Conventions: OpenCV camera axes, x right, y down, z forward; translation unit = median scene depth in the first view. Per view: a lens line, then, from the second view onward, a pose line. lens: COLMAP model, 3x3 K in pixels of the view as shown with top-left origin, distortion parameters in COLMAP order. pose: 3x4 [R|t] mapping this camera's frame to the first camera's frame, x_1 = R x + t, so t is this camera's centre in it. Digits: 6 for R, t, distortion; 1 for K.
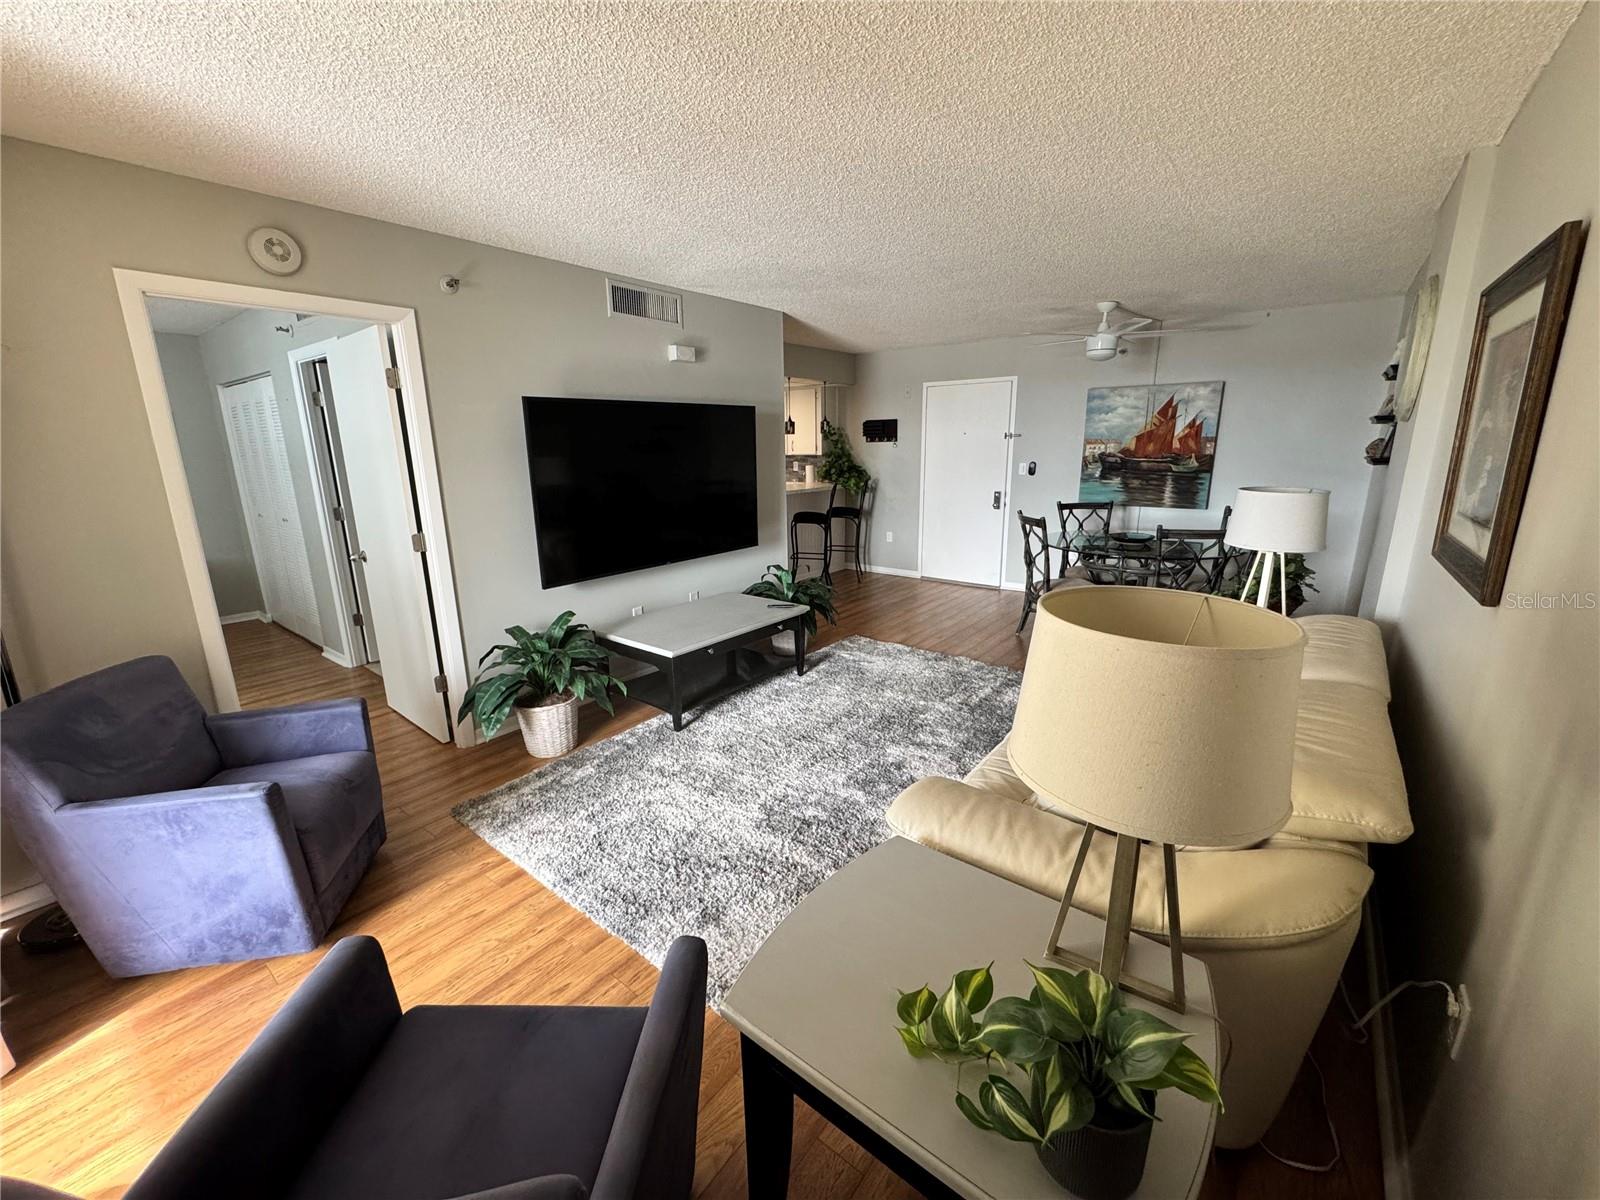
lens RADIAL K [[639.9, 0, 799.7], [0, 639.9, 598.7], [0, 0, 1]] dist [-0.003419, -0.000350]
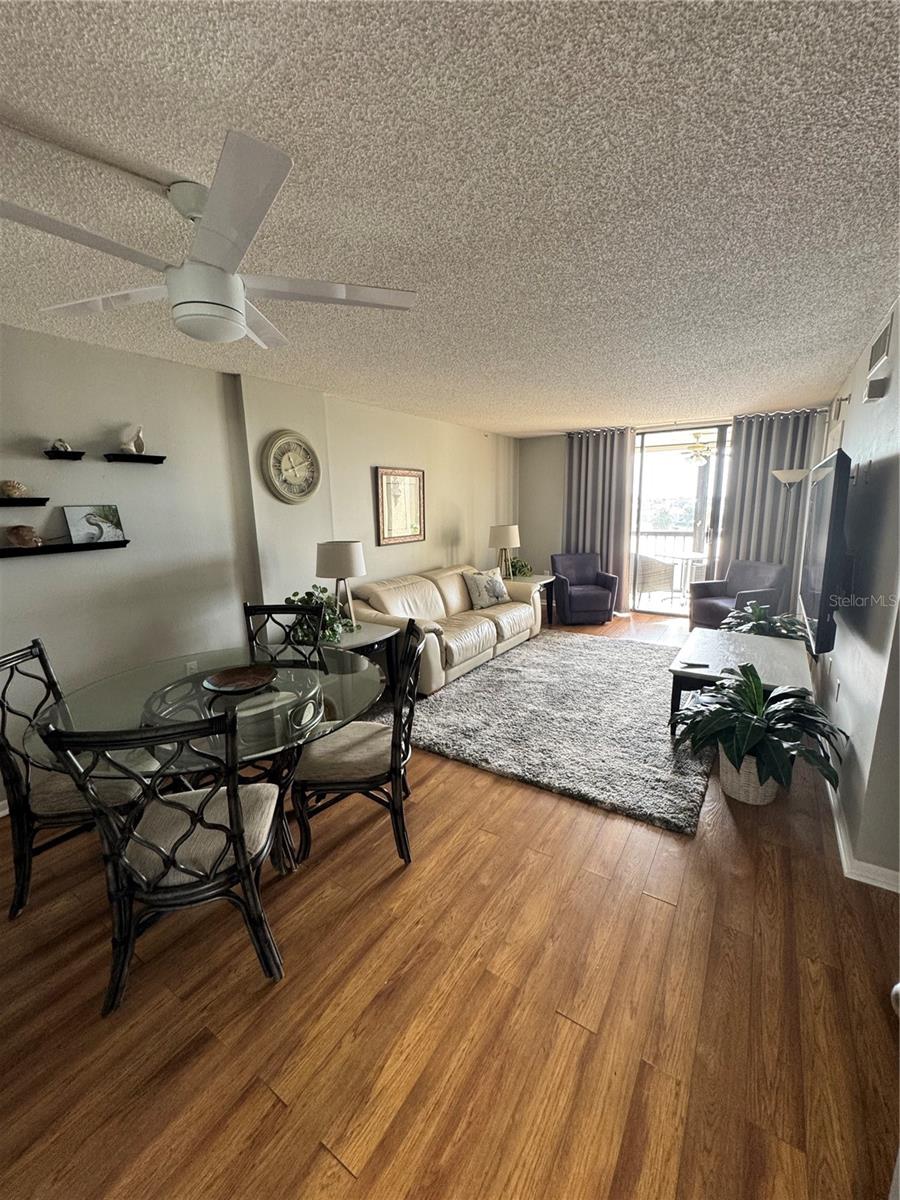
lens RADIAL K [[479.9, 0, 452.2], [0, 479.9, 598.3], [0, 0, 1]] dist [-0.003419, -0.000350]
pose [[-0.995690, 0.050784, -0.077602, 0.309663], [0.013230, 0.905973, 0.423129, -0.311235], [0.091794, 0.420279, -0.902740, 1.224106]]
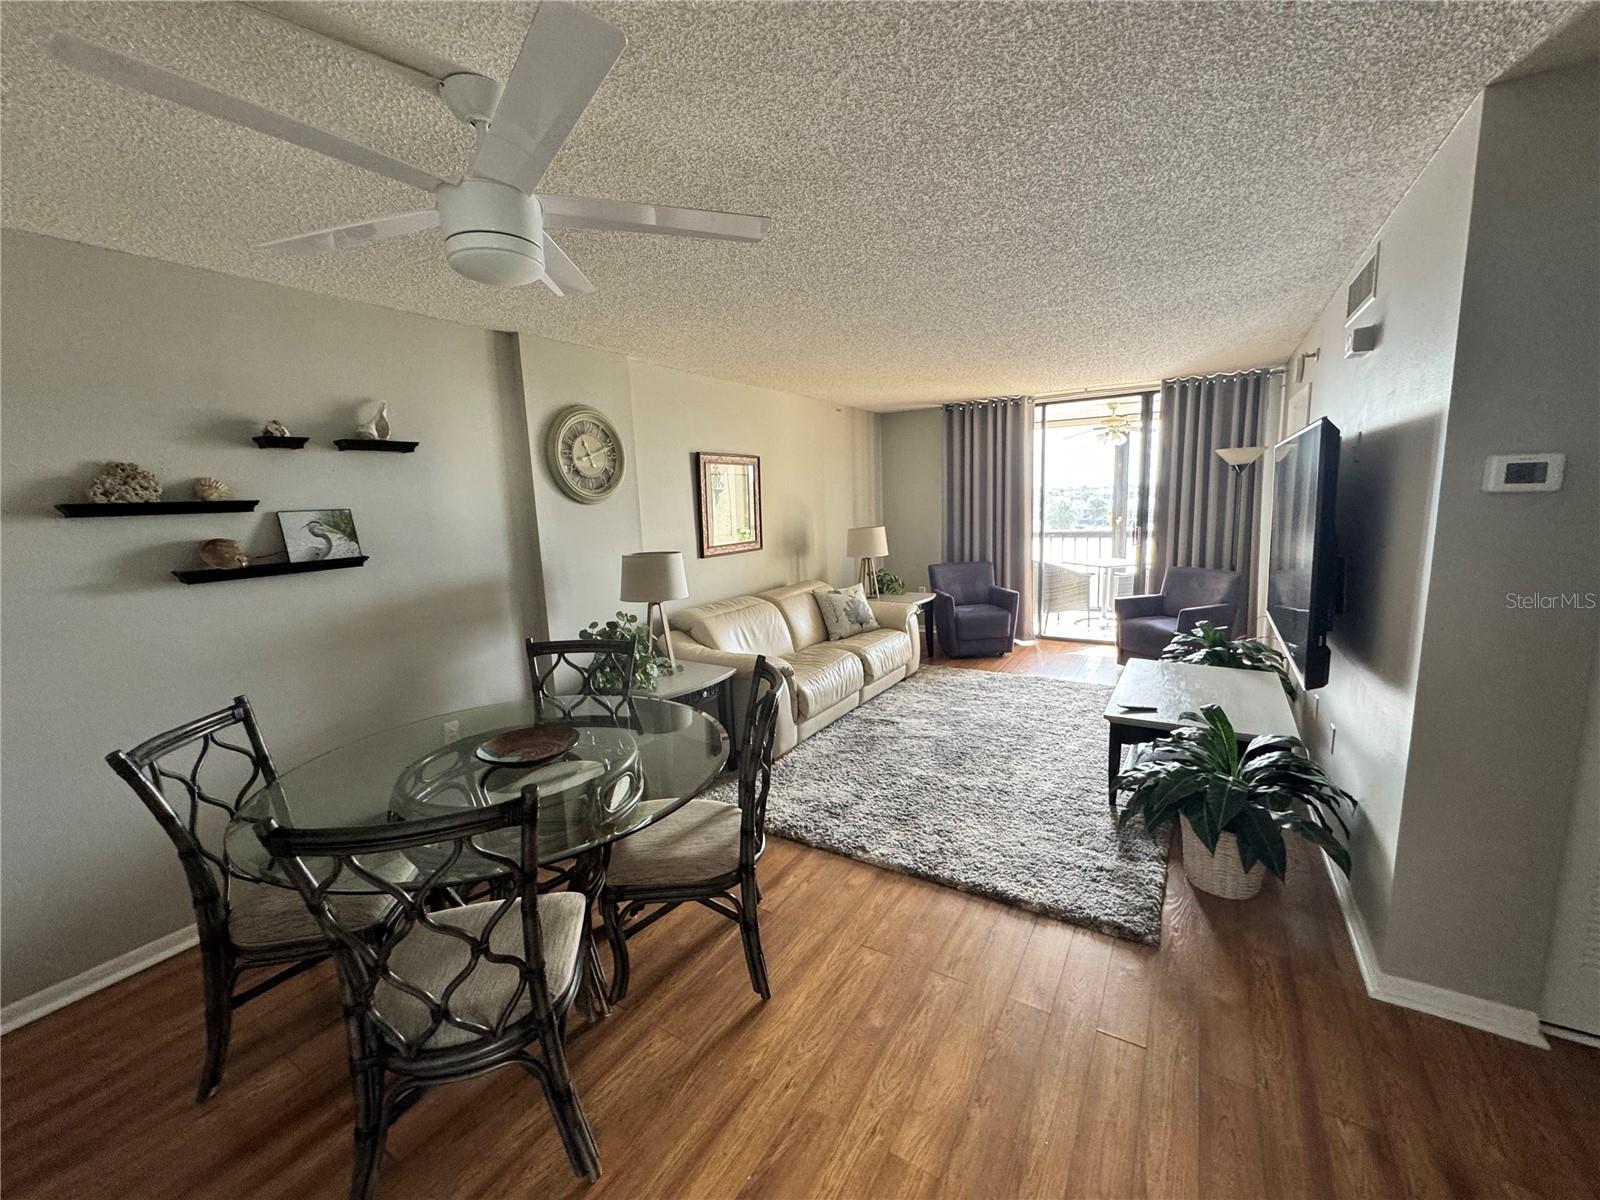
lens RADIAL K [[639.9, 0, 801.6], [0, 639.9, 597.8], [0, 0, 1]] dist [-0.003419, -0.000350]
pose [[-0.992443, 0.068415, -0.101863, 0.328012], [0.024304, 0.923292, 0.383329, -0.308283], [0.120275, 0.377956, -0.917978, 1.214243]]
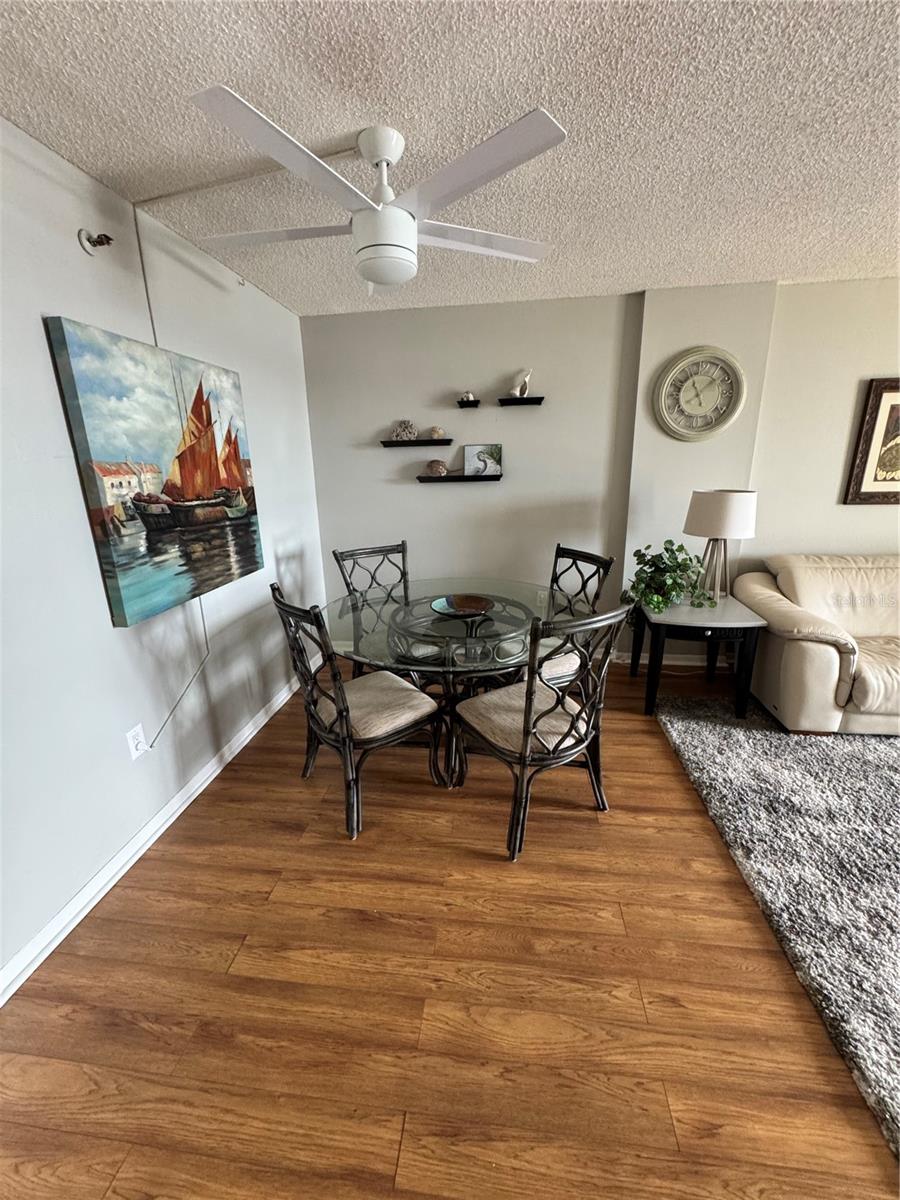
lens RADIAL K [[479.9, 0, 450.7], [0, 479.9, 599.7], [0, 0, 1]] dist [-0.003419, -0.000350]
pose [[-0.513318, -0.215382, 0.830732, 0.102569], [0.233077, 0.896623, 0.376487, -0.255744], [-0.825942, 0.386882, -0.410052, 1.062226]]
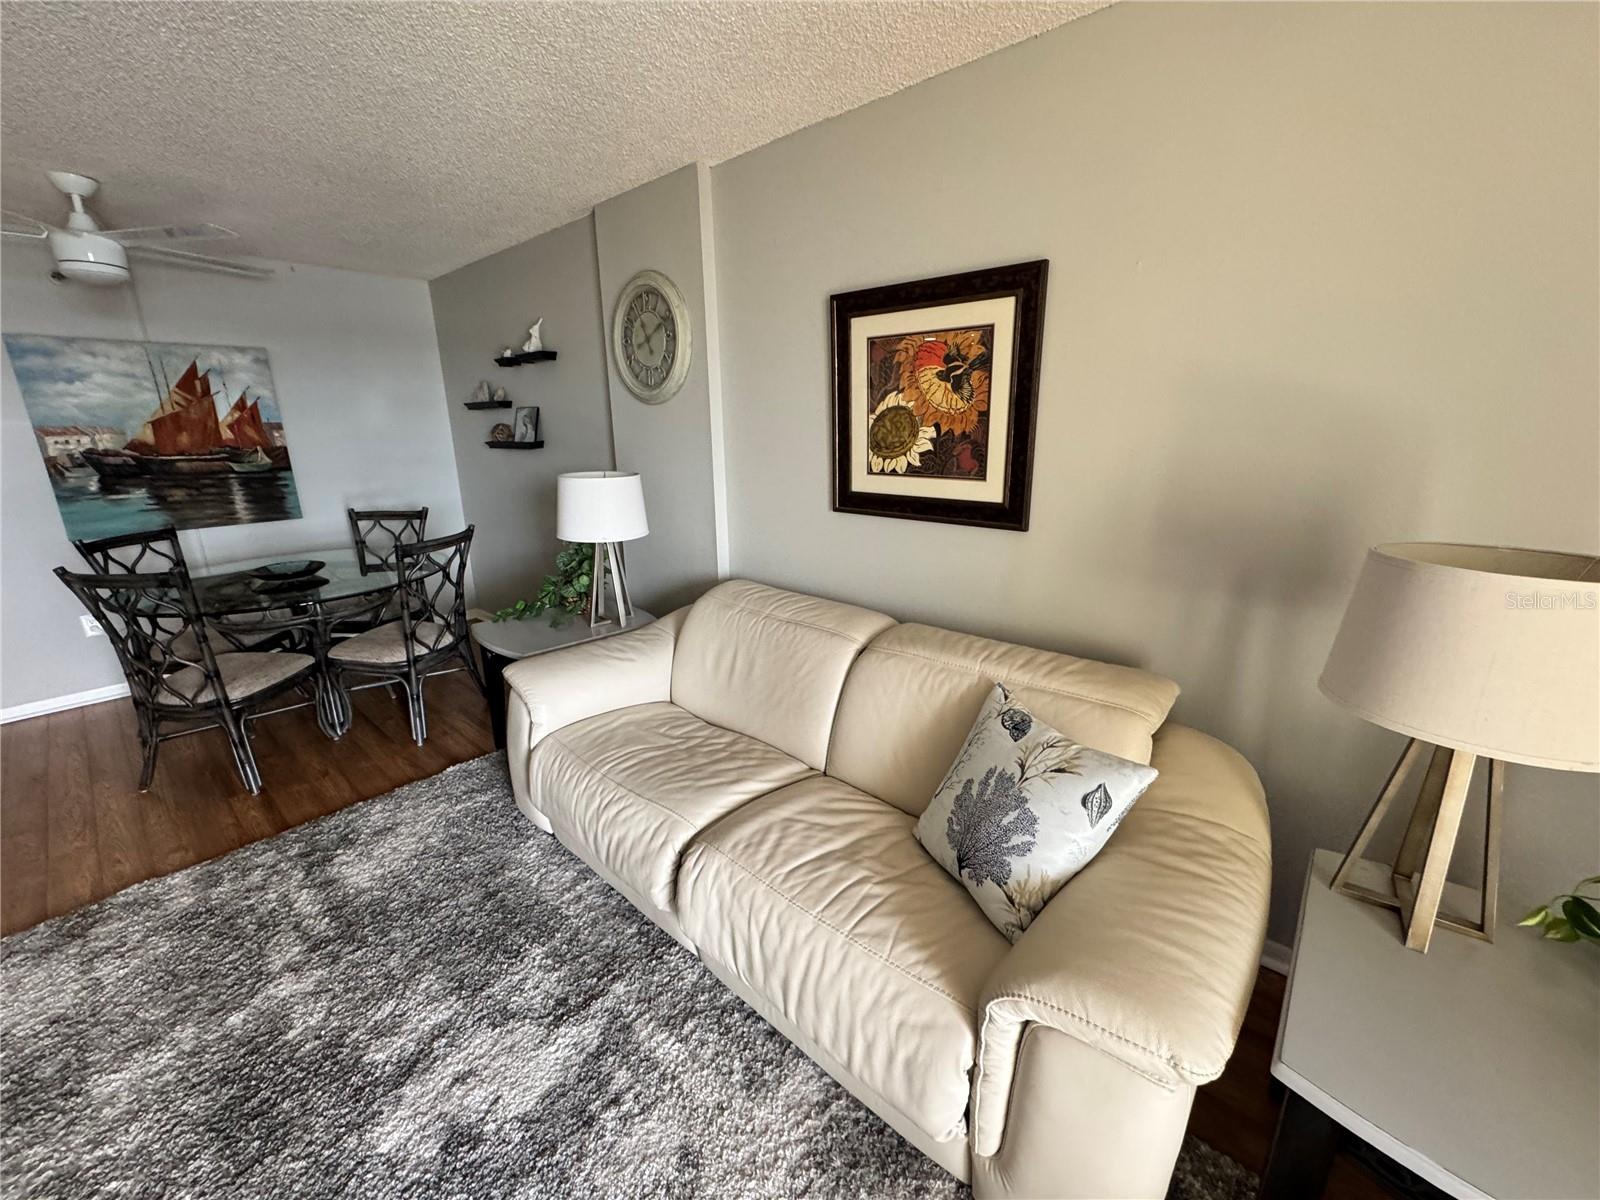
lens RADIAL K [[639.9, 0, 798.6], [0, 639.9, 598.2], [0, 0, 1]] dist [-0.003419, -0.000350]
pose [[0.060068, -0.255853, 0.964848, -0.093777], [0.249320, 0.939802, 0.233690, -0.080009], [-0.966556, 0.226518, 0.120242, 0.355054]]
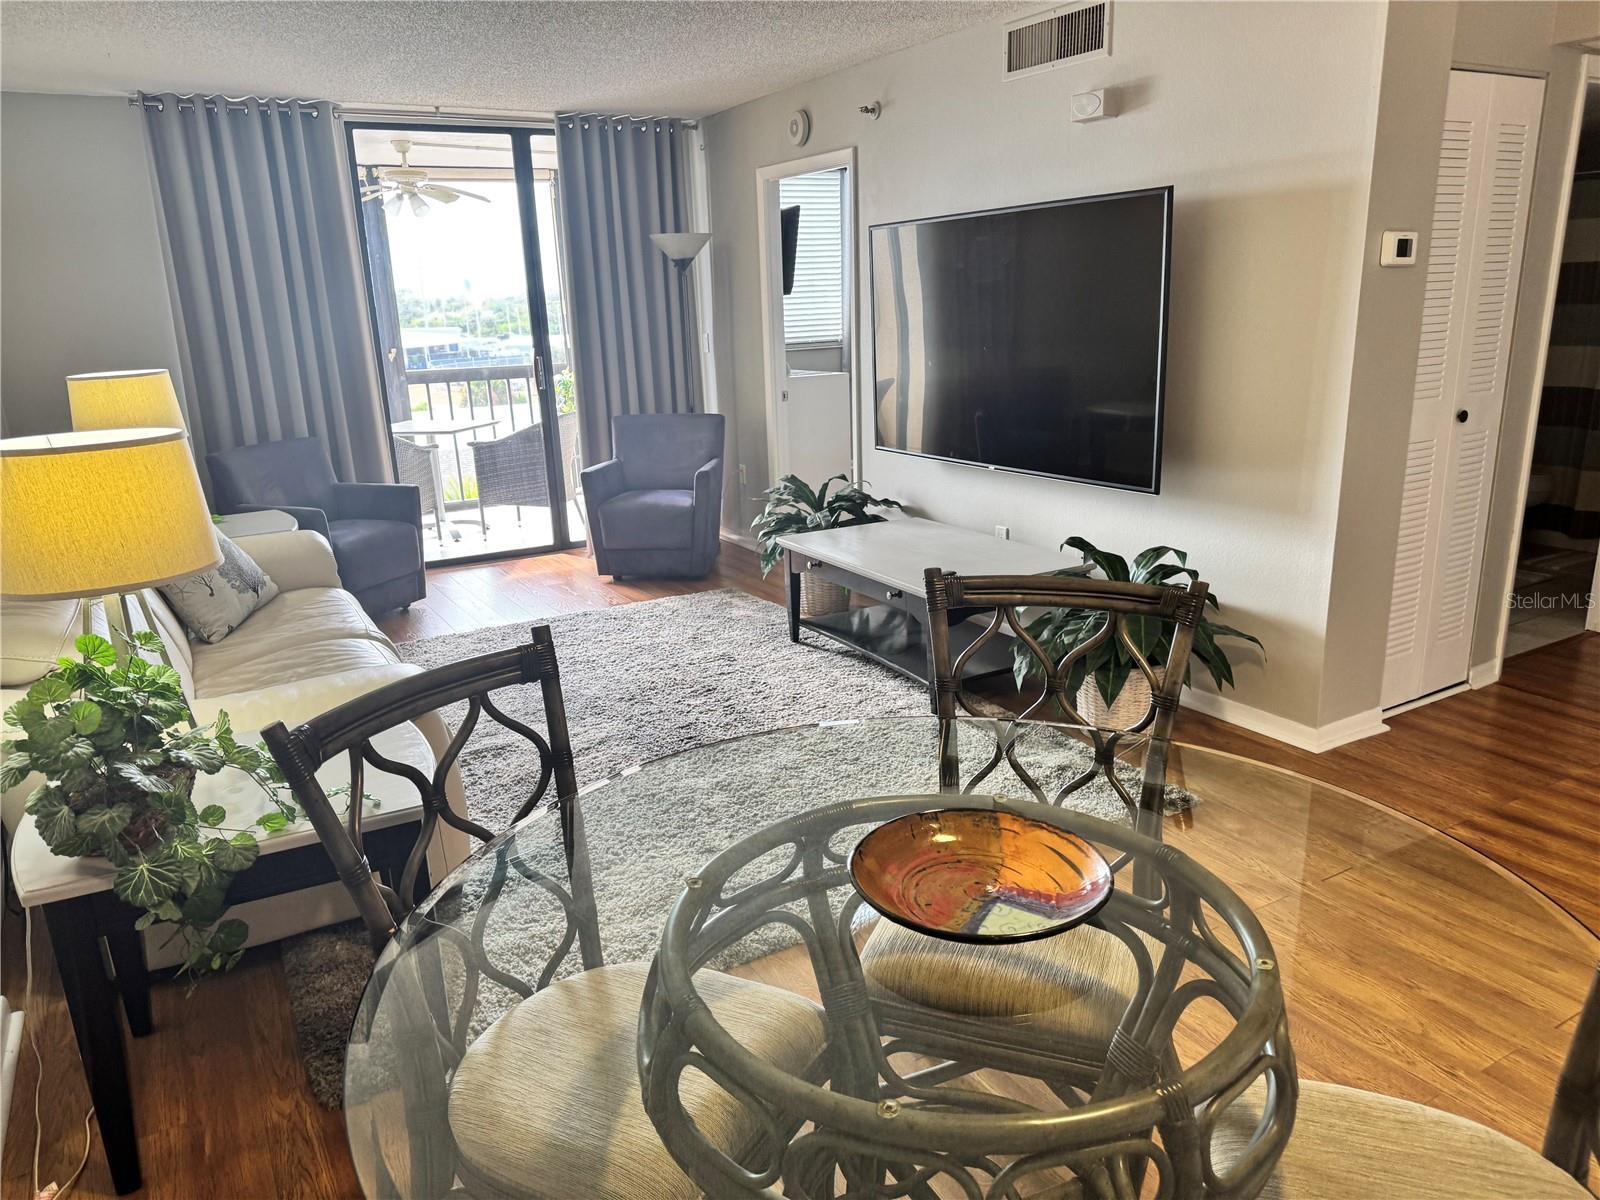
lens RADIAL K [[1121.1, 0, 797.7], [0, 1121.1, 620.3], [0, 0, 1]] dist [0.060513, -0.072873]
pose [[-0.374111, 0.282045, -0.883454, 0.684207], [-0.184325, 0.911010, 0.368897, -0.222734], [0.908881, 0.300851, -0.288831, 0.899933]]
